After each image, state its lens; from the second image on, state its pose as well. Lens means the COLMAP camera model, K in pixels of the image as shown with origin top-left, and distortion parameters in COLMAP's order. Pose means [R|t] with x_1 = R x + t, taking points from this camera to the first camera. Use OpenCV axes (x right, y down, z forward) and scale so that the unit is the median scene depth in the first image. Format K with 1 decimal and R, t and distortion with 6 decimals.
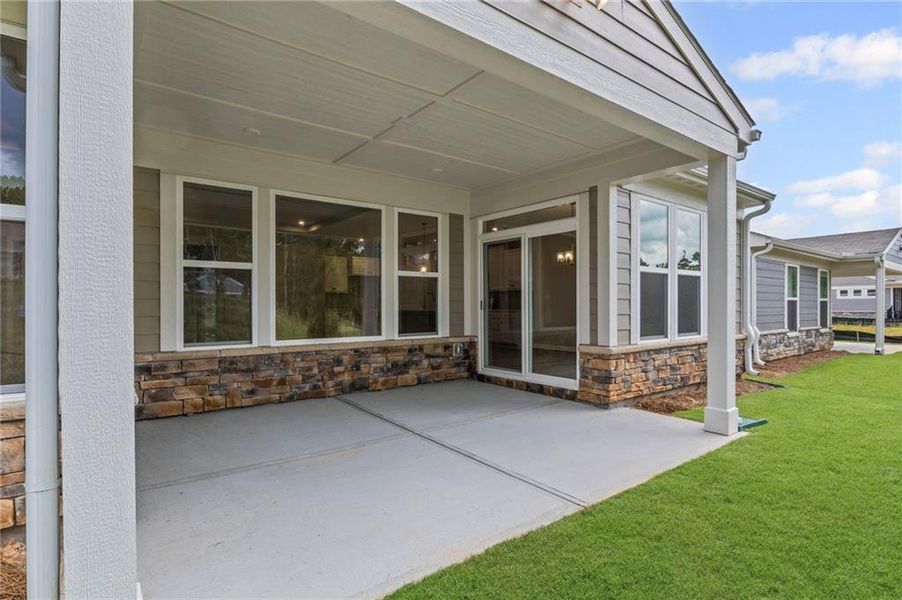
lens RADIAL K [[465.6, 0, 457.7], [0, 465.6, 299.7], [0, 0, 1]] dist [0.001611, 0.000067]
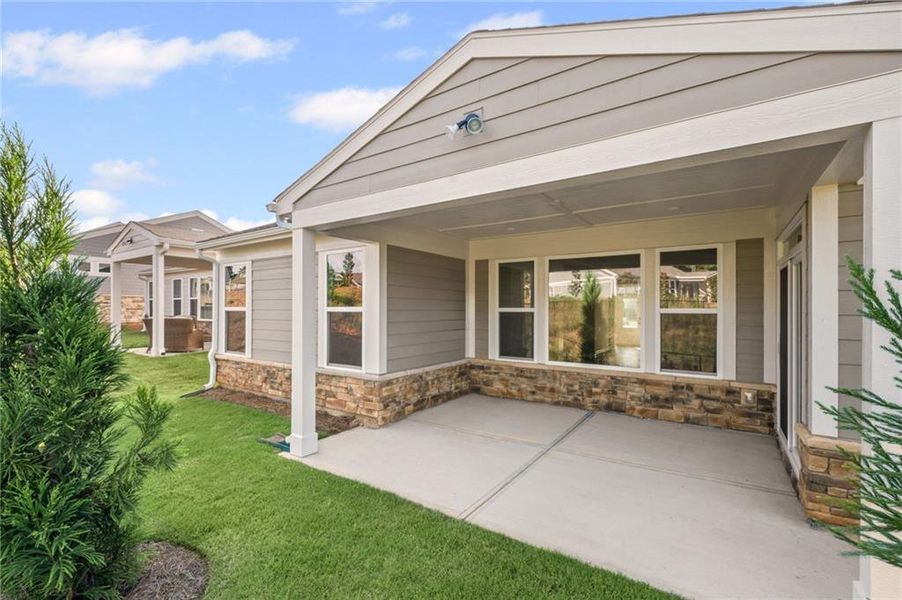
lens RADIAL K [[401.4, 0, 437.4], [0, 401.4, 304.9], [0, 0, 1]] dist [-0.000834, -0.000340]
pose [[0.288637, -0.002983, -0.957434, 0.667630], [0.008836, 0.999961, -0.000451, -0.083591], [0.957398, -0.008330, 0.288652, 0.295986]]
